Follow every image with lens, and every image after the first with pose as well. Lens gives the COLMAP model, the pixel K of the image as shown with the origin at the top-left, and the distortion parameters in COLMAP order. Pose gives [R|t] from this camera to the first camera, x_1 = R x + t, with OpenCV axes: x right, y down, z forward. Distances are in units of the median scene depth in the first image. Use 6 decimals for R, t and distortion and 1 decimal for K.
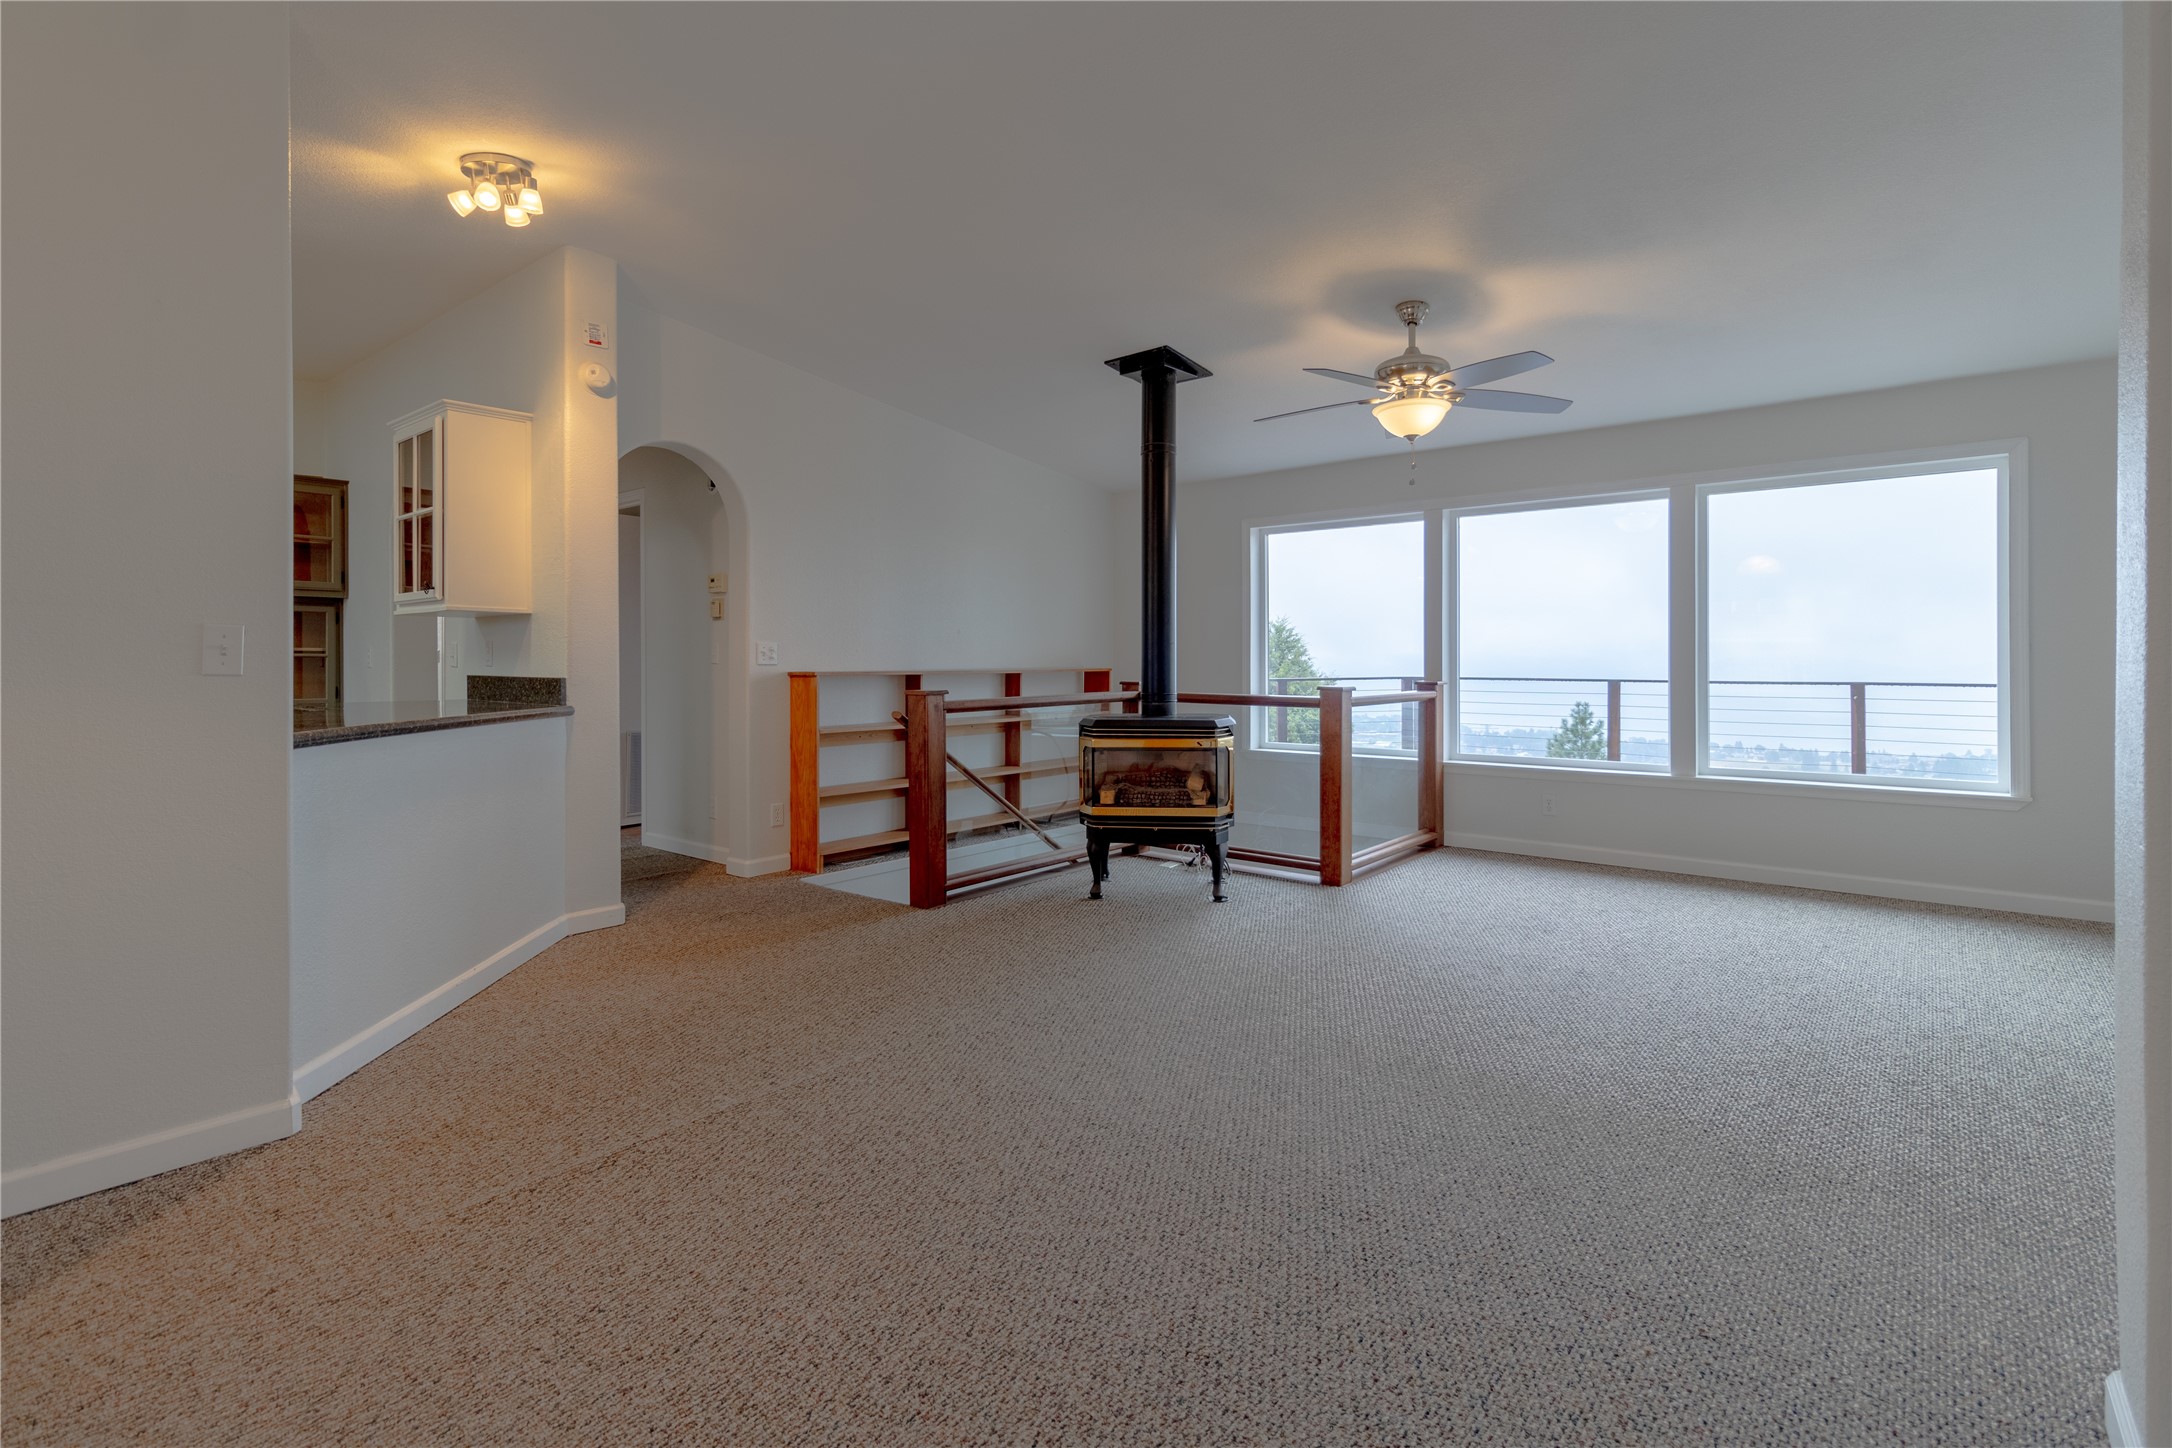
lens RADIAL K [[1033.7, 0, 1040.5], [0, 1033.7, 647.5], [0, 0, 1]] dist [0.000131, 0.000221]
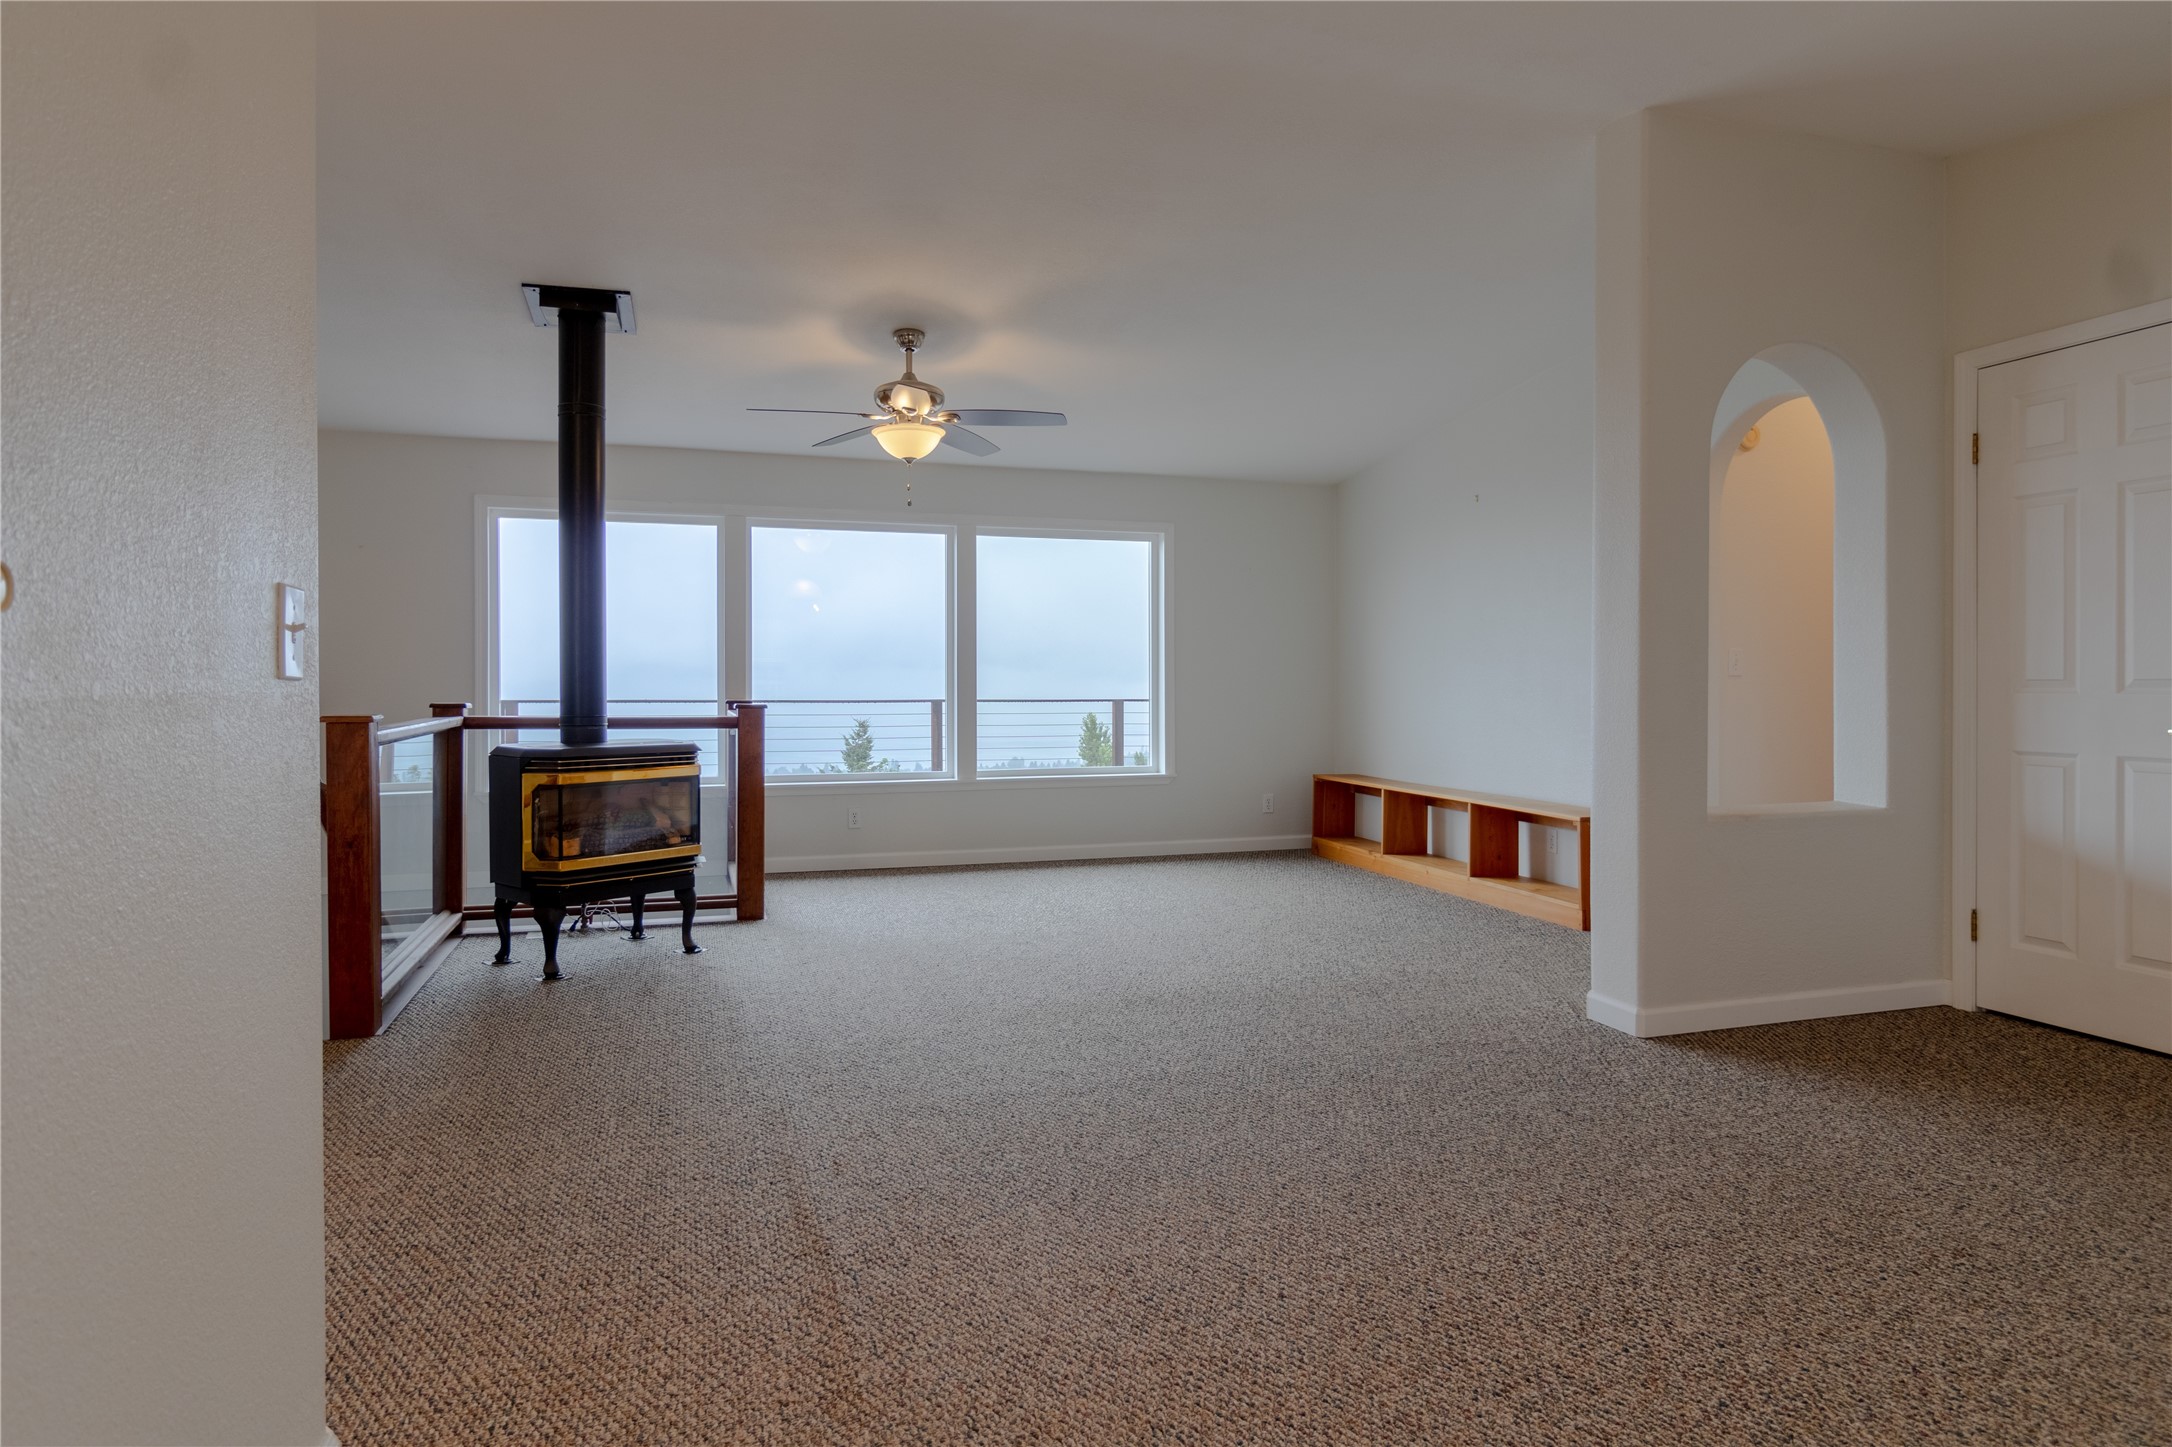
lens RADIAL K [[1273.8, 0, 1084.2], [0, 1273.8, 715.0], [0, 0, 1]] dist [-0.008796, -0.000961]
pose [[0.531123, -0.013909, 0.847181, -0.578862], [-0.006283, 0.999773, 0.020353, 0.022358], [-0.847272, -0.016133, 0.530915, 0.162512]]
